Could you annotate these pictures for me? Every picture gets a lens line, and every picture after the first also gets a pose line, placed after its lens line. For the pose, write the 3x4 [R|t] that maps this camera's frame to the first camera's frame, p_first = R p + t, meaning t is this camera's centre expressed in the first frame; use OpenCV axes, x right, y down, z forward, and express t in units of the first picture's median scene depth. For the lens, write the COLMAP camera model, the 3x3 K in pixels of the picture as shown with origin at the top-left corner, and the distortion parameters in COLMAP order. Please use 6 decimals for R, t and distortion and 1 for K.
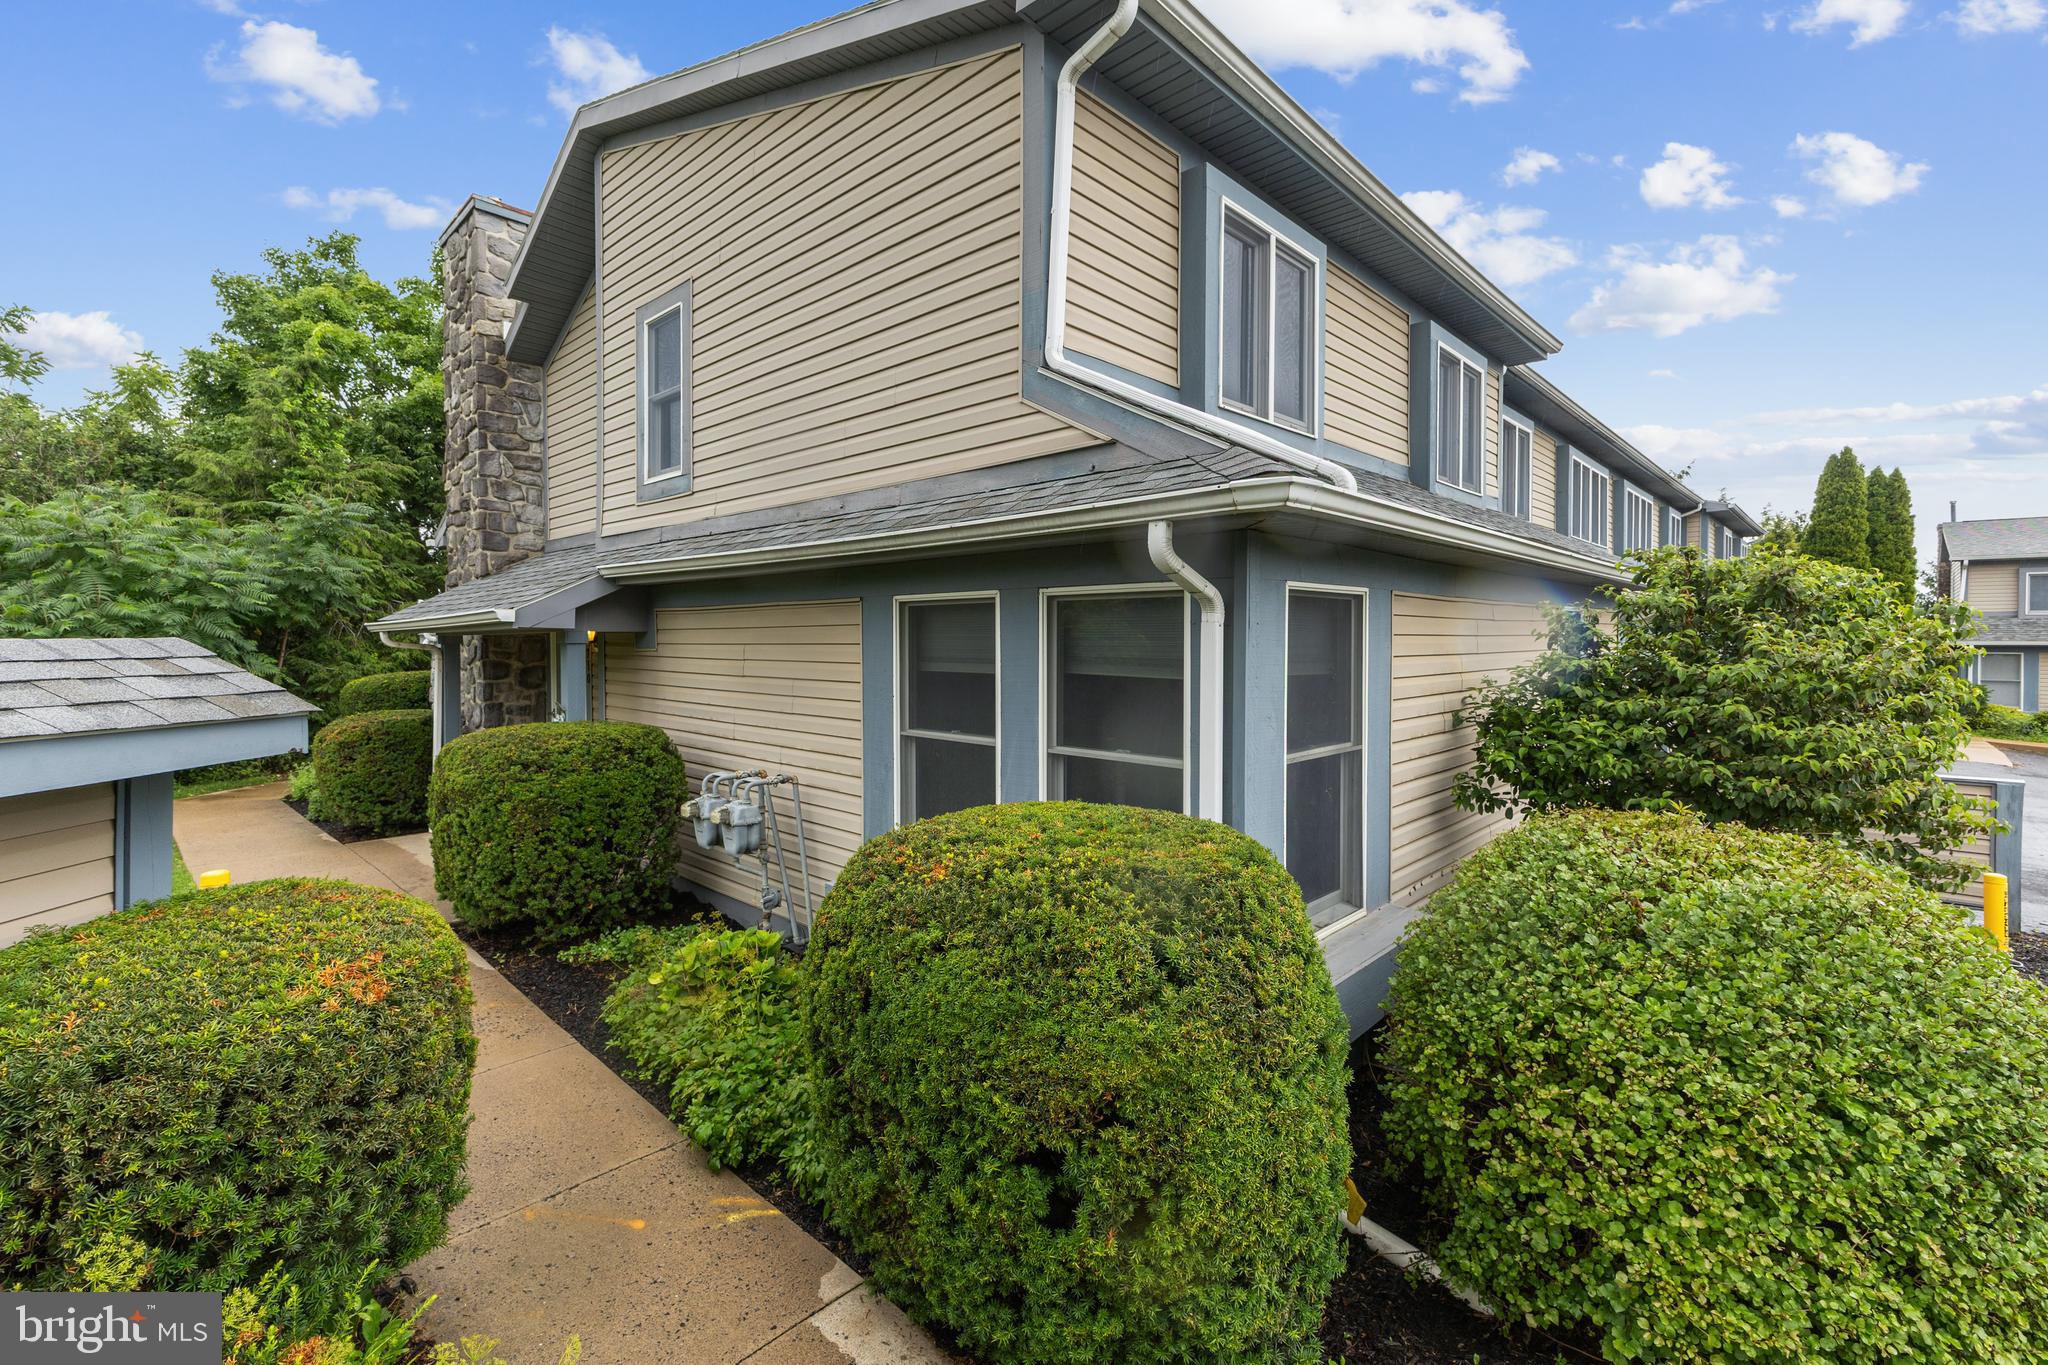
lens RADIAL K [[894.3, 0, 1034.0], [0, 894.3, 665.1], [0, 0, 1]] dist [0.003574, -0.000084]
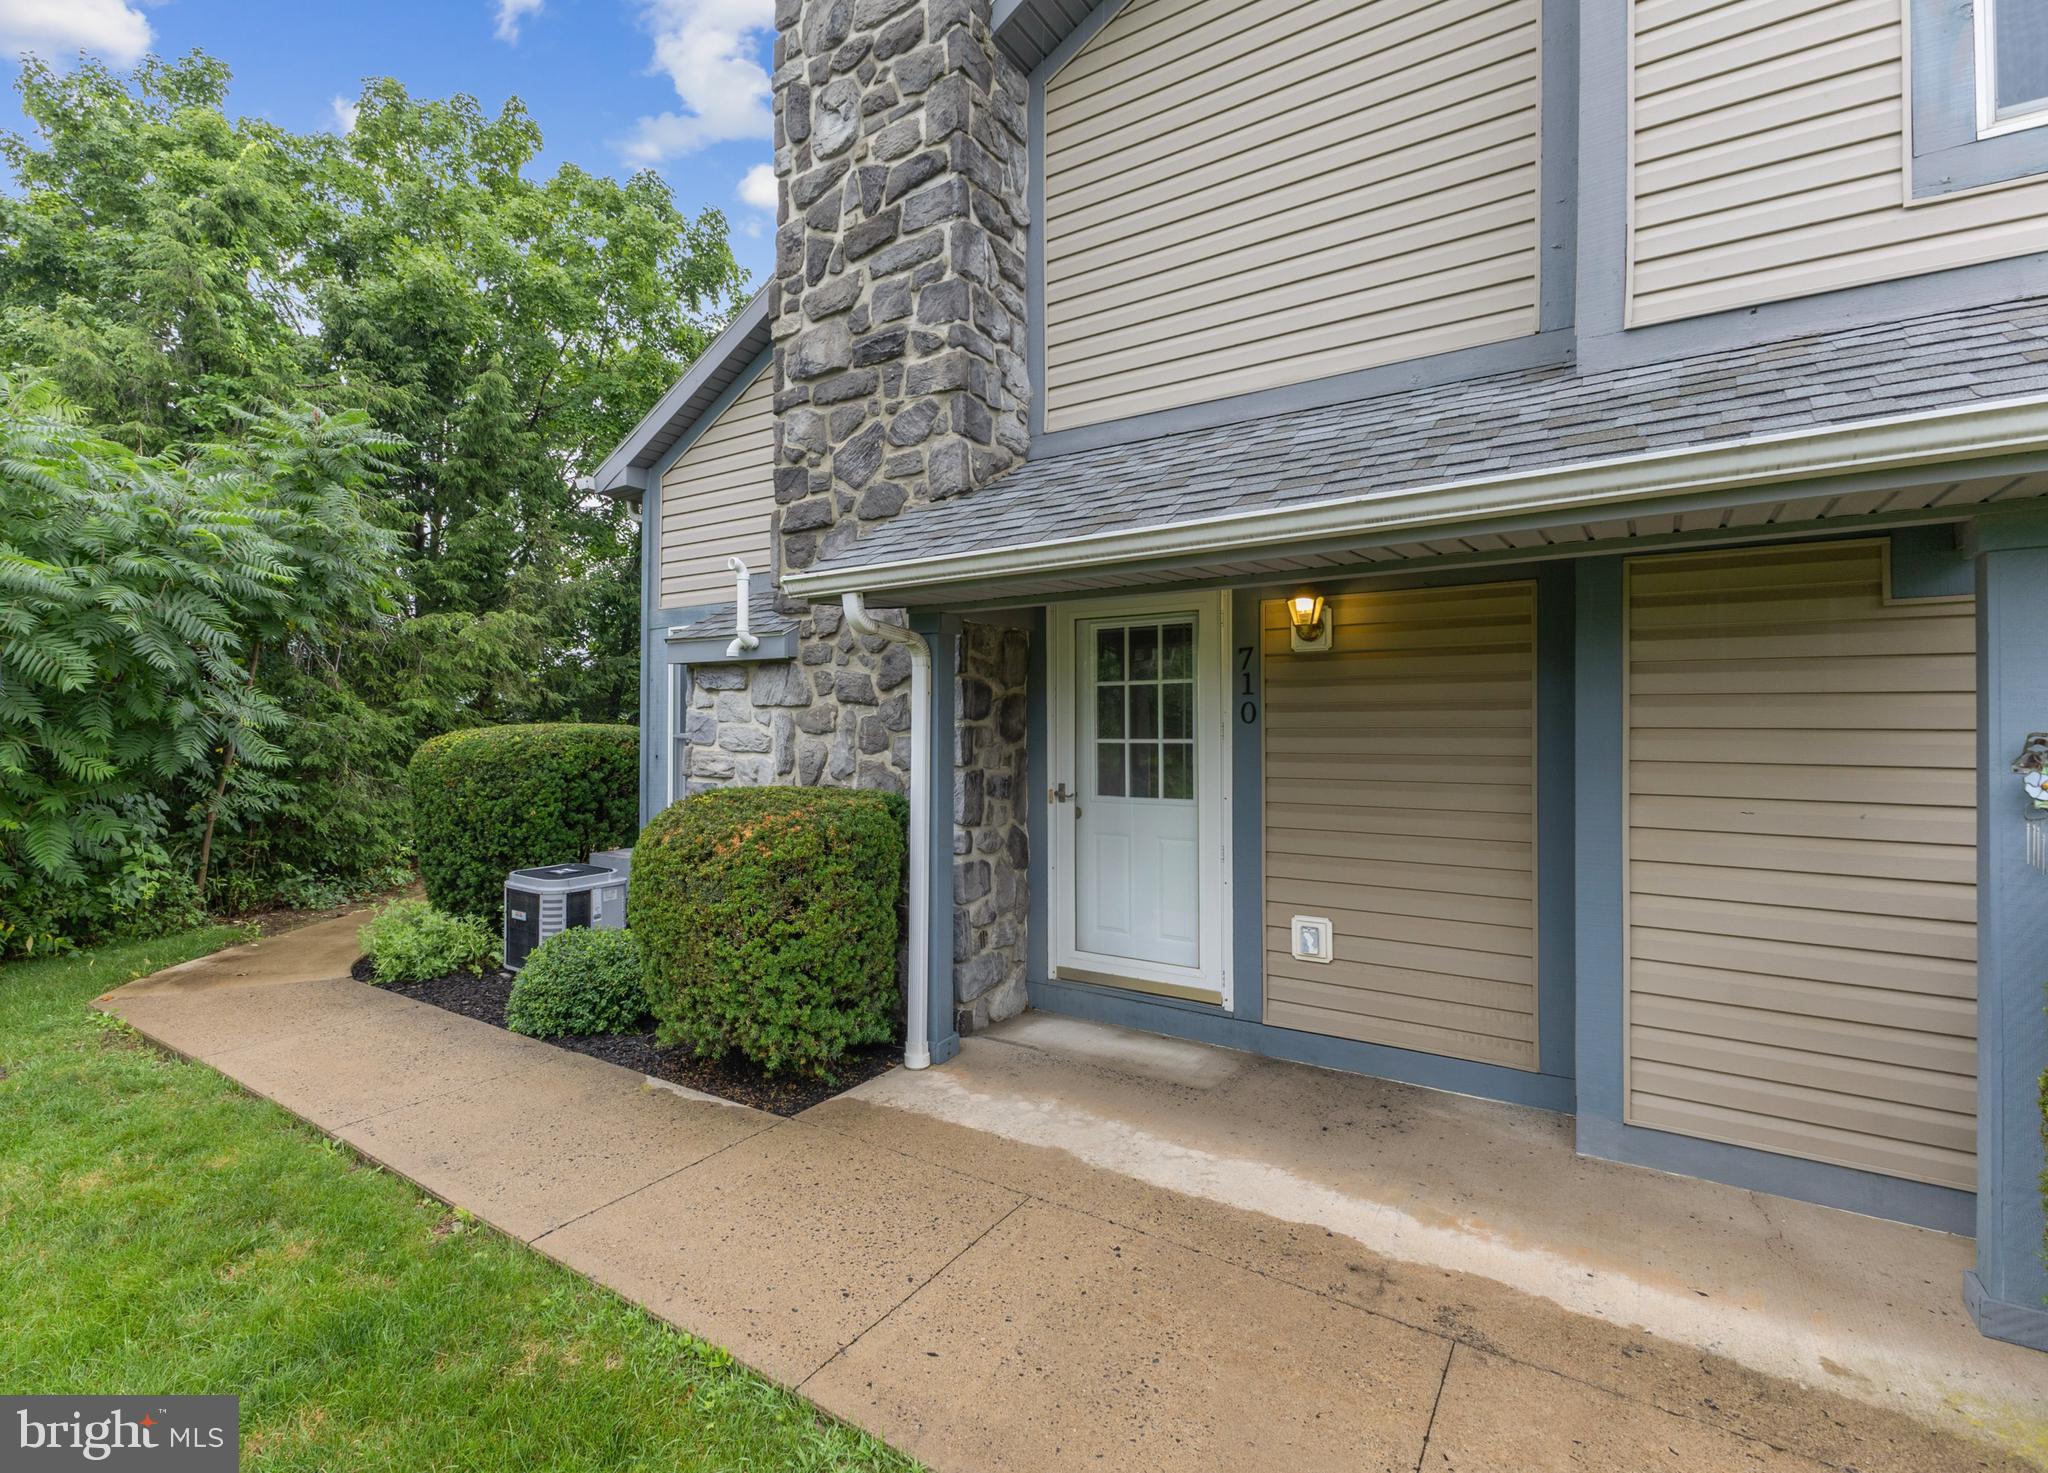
lens RADIAL K [[1033.5, 0, 1024.0], [0, 1033.5, 736.5], [0, 0, 1]] dist [-0.000075, 0.000873]
pose [[0.993401, 0.003394, 0.114639, -0.616489], [-0.002195, 0.999942, -0.010582, 0.029224], [-0.114669, 0.010261, 0.993351, 0.451322]]
